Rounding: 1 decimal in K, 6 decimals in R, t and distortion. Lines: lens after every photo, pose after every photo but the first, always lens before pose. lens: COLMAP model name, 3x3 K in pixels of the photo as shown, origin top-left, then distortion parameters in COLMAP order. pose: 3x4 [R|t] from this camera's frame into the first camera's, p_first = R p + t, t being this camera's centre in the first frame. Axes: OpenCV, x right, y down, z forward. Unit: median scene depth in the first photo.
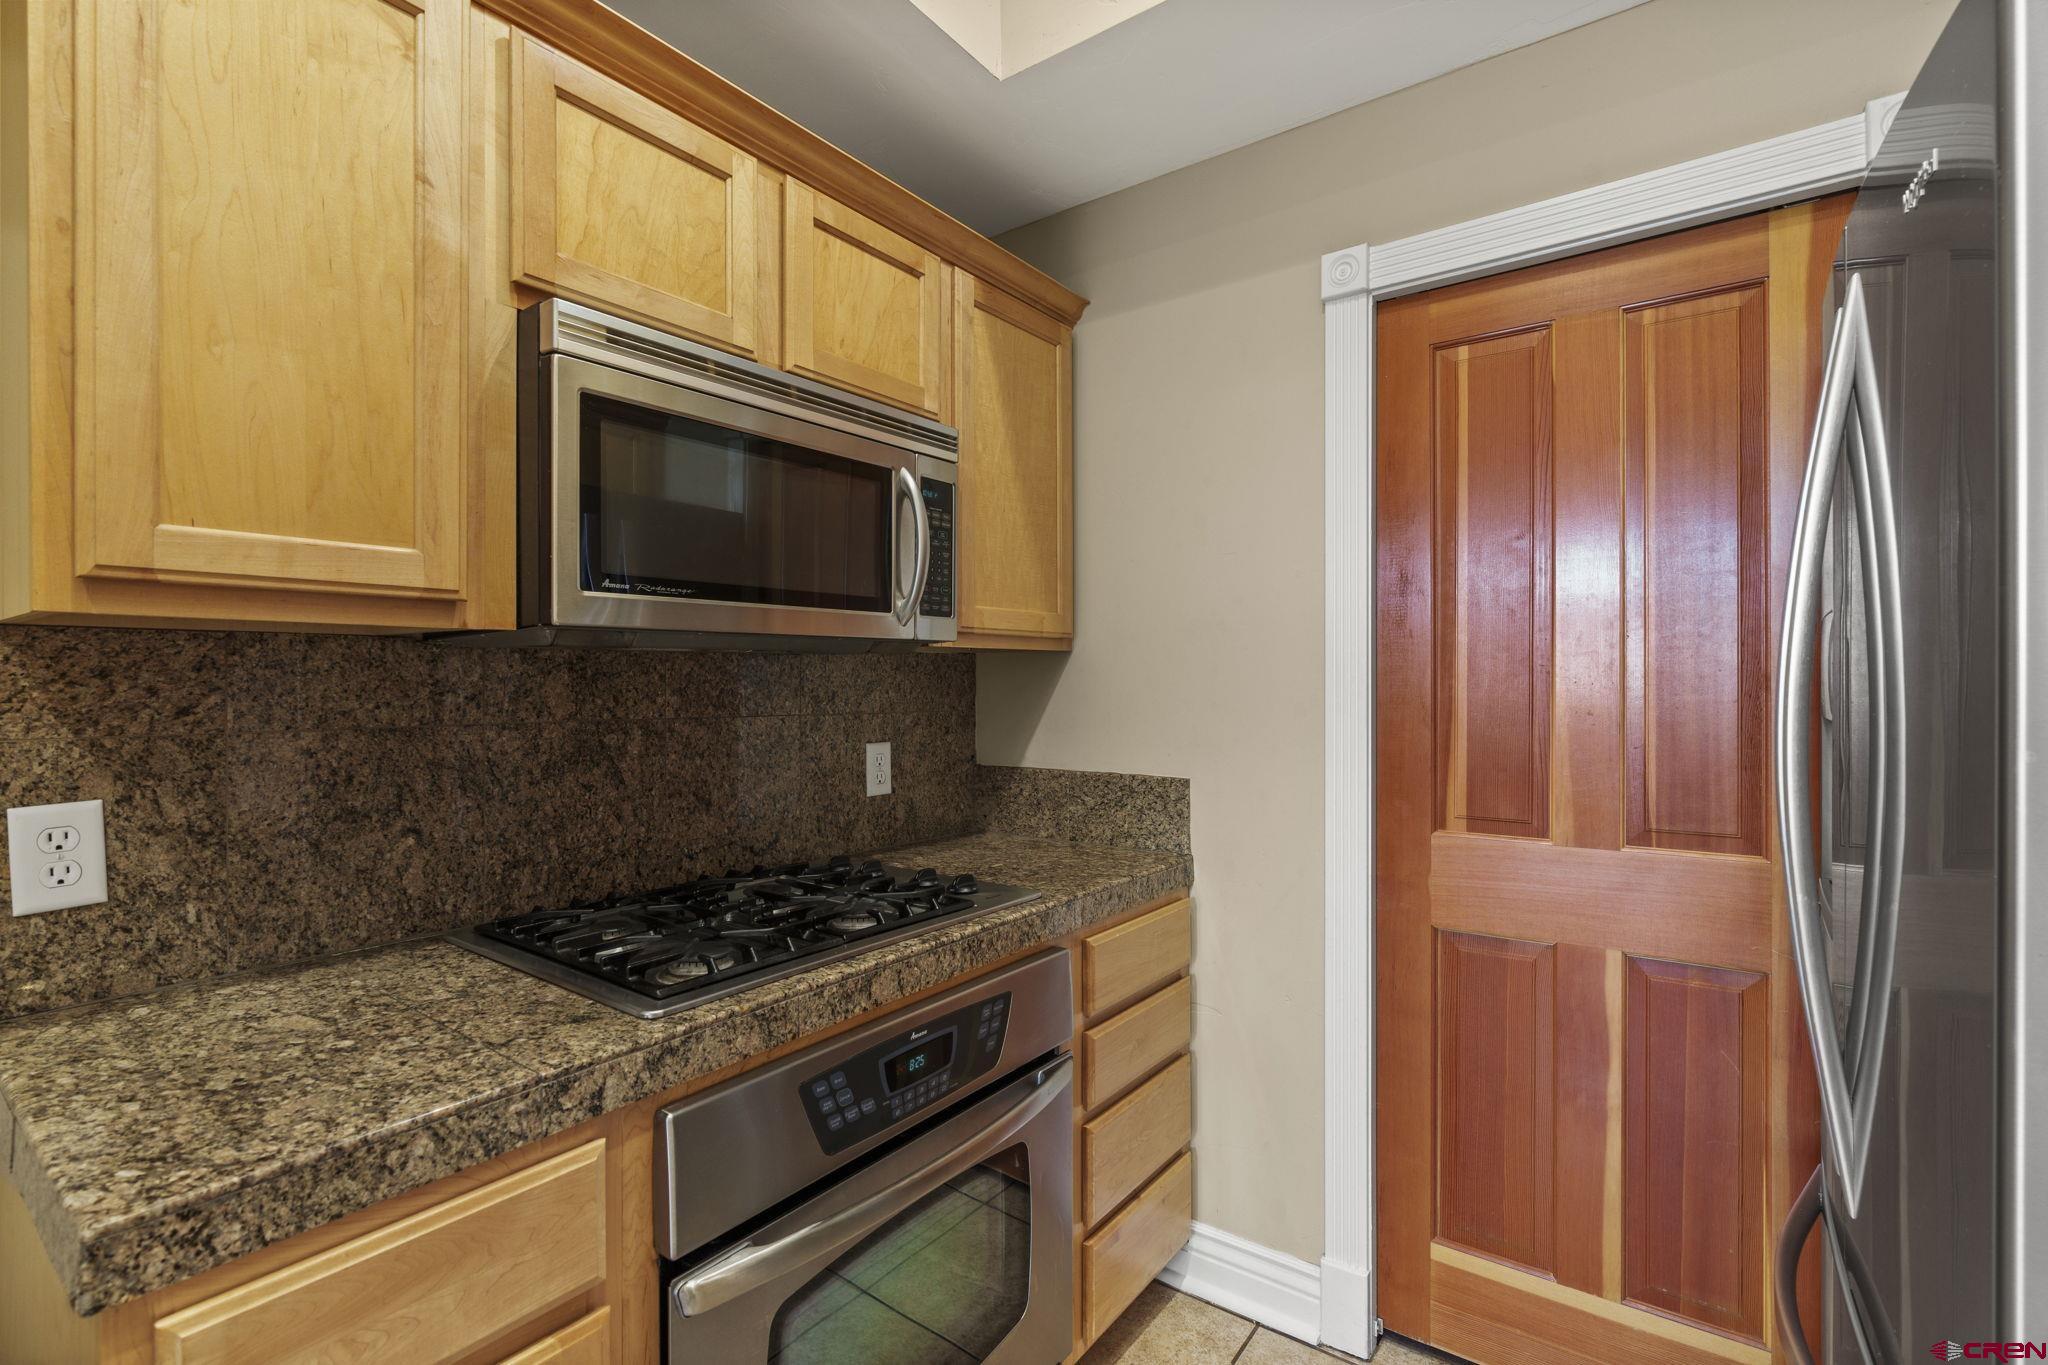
lens RADIAL K [[902.2, 0, 1020.3], [0, 902.2, 684.4], [0, 0, 1]] dist [-0.007396, 0.000378]
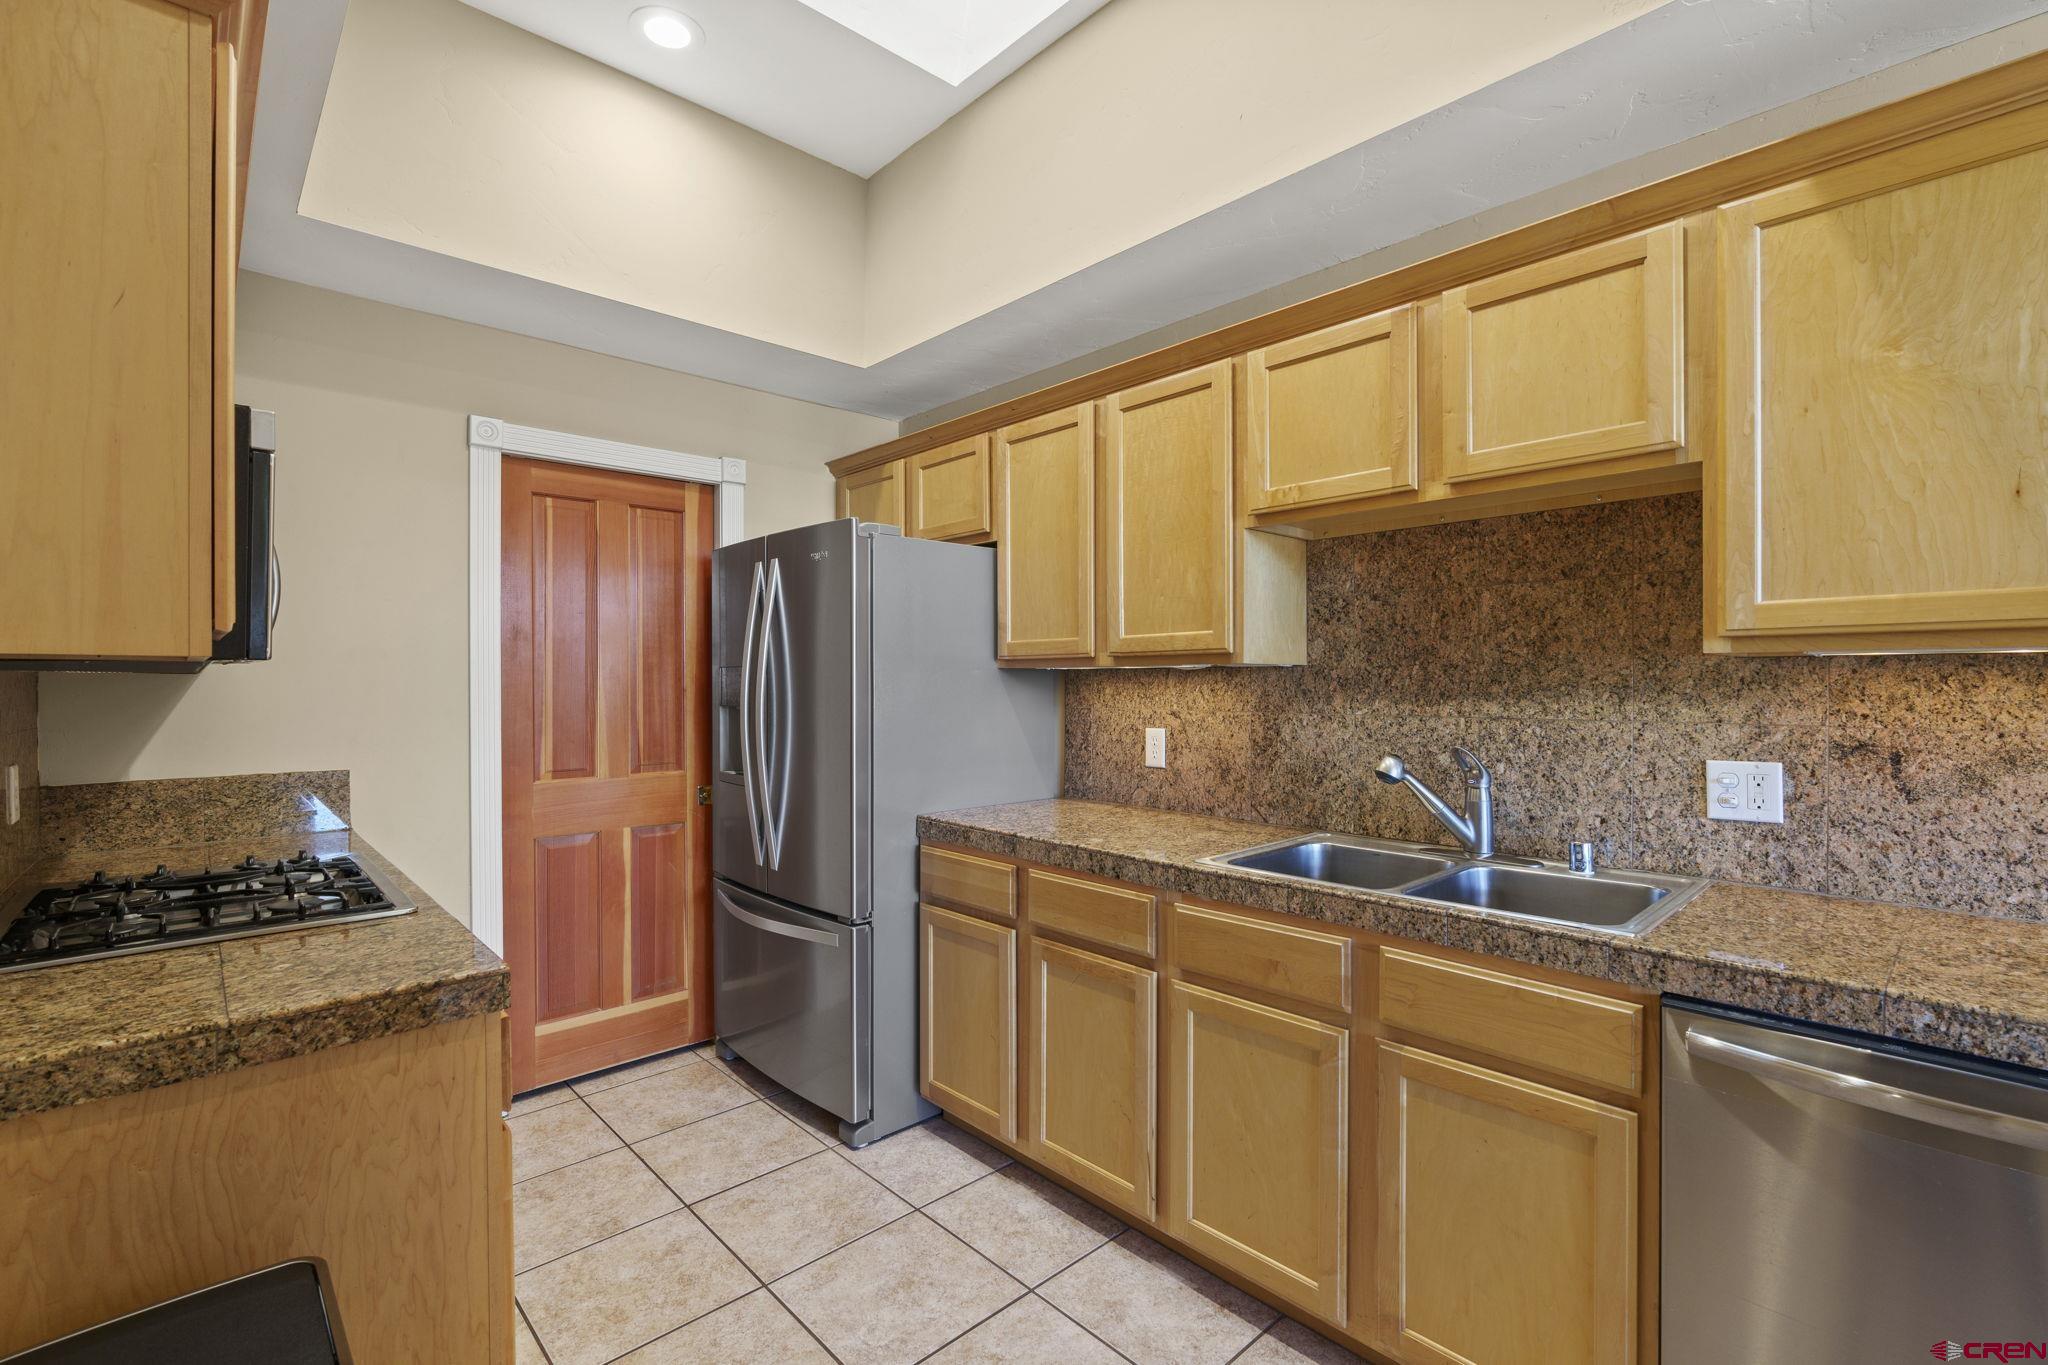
lens RADIAL K [[912.9, 0, 1024.2], [0, 912.9, 681.3], [0, 0, 1]] dist [-0.003416, 0.000718]
pose [[0.186007, -0.000240, 0.982548, -1.061492], [0.003294, 0.999995, -0.000380, -0.020819], [-0.982543, 0.003307, 0.186007, -0.218987]]
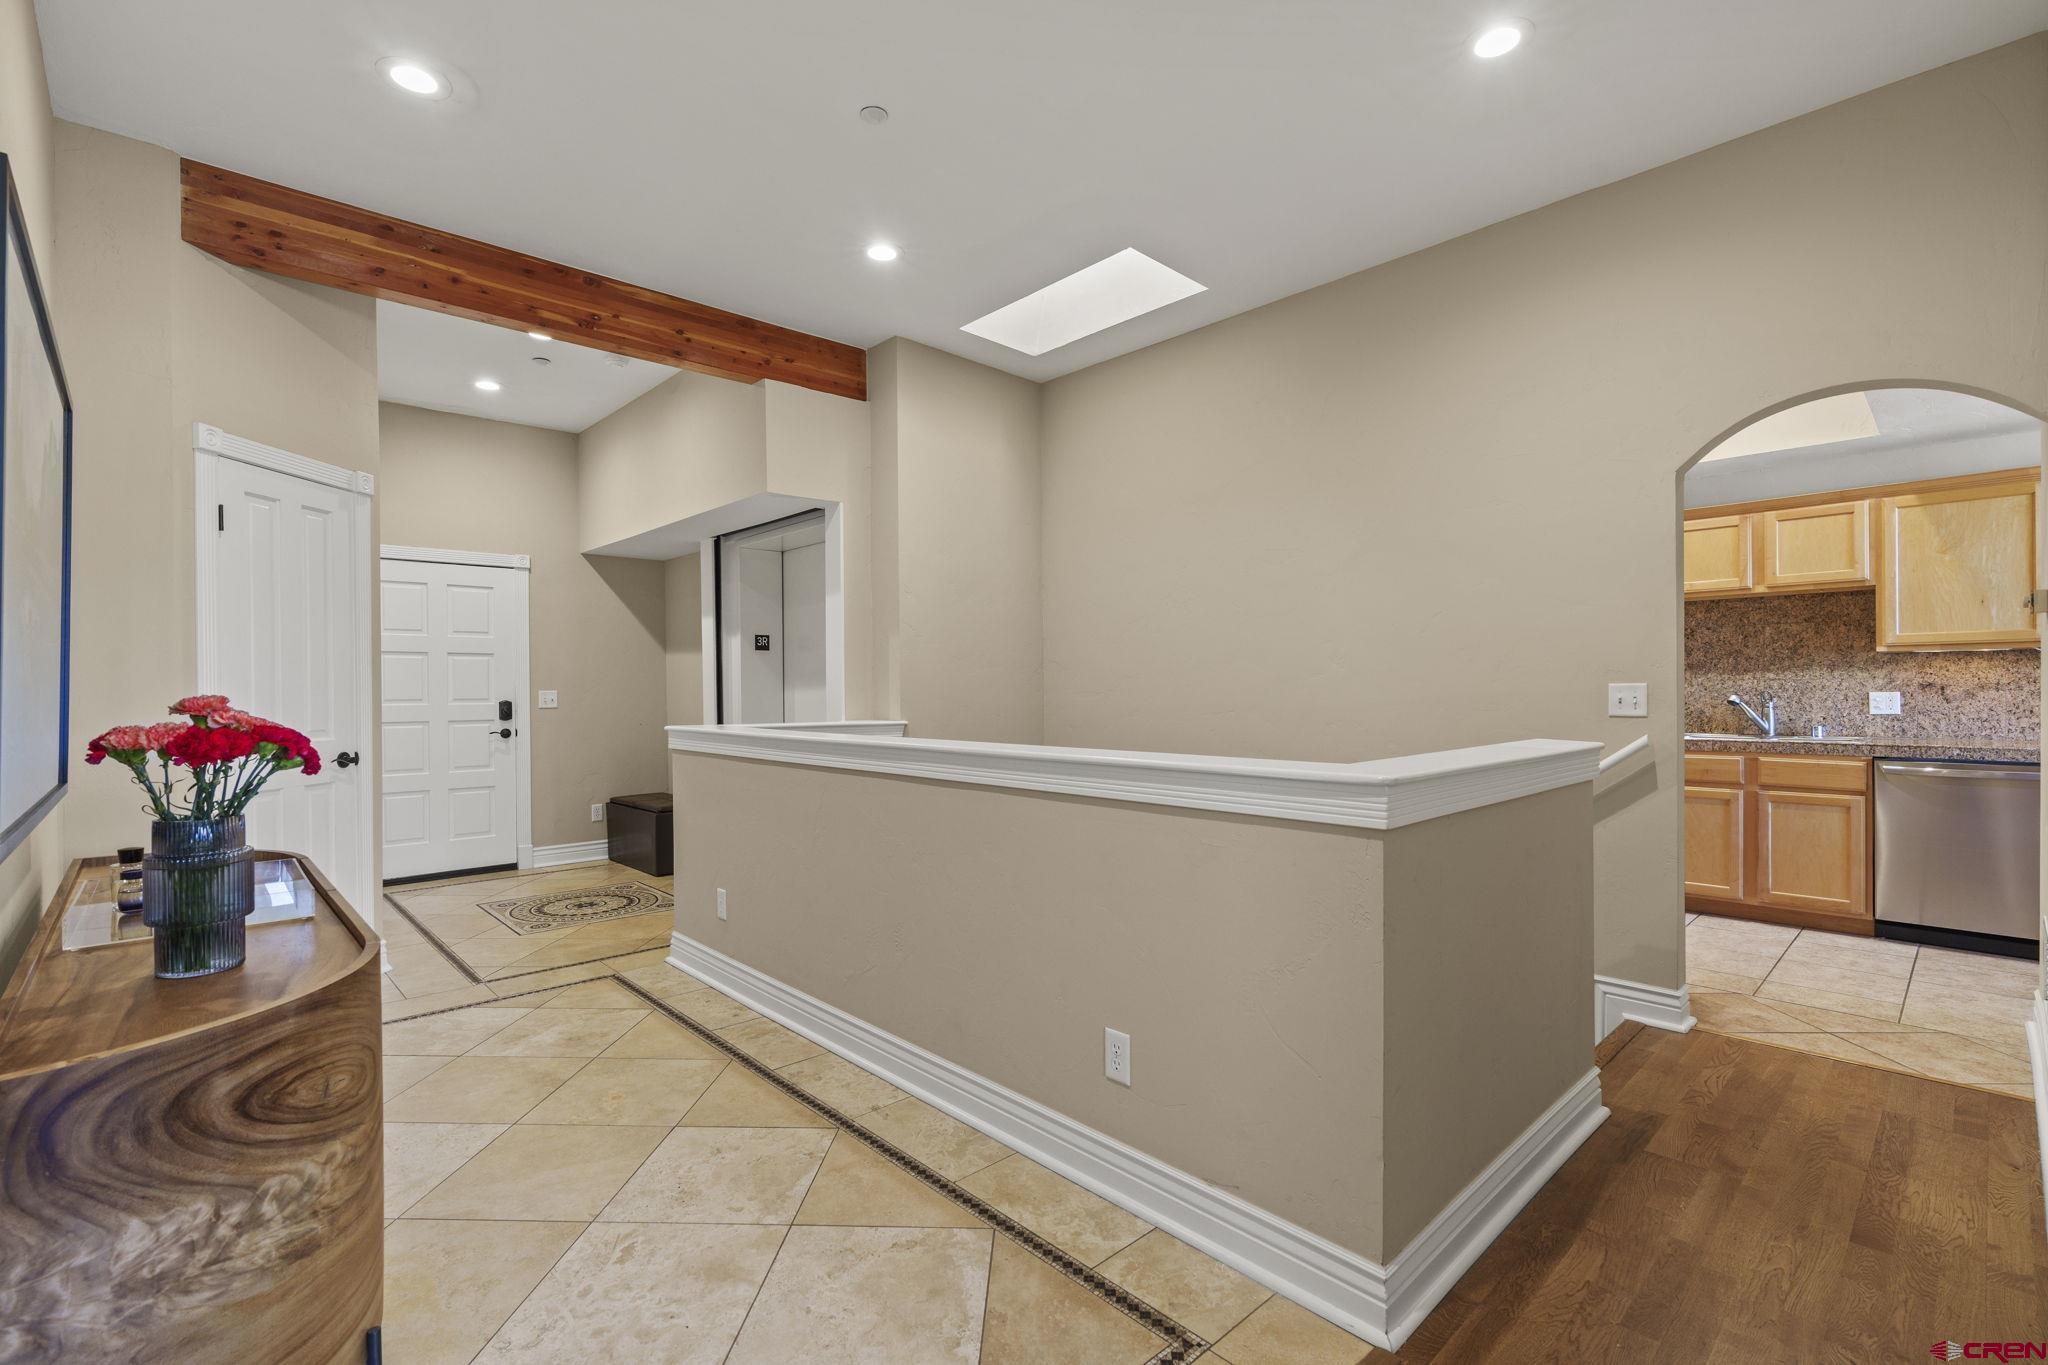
lens RADIAL K [[916.0, 0, 1009.7], [0, 916.0, 688.5], [0, 0, 1]] dist [-0.009485, 0.000513]
pose [[0.191911, 0.000078, 0.981412, -3.152260], [0.008084, 0.999966, -0.001660, 0.046125], [-0.981379, 0.008252, 0.191904, 1.278743]]
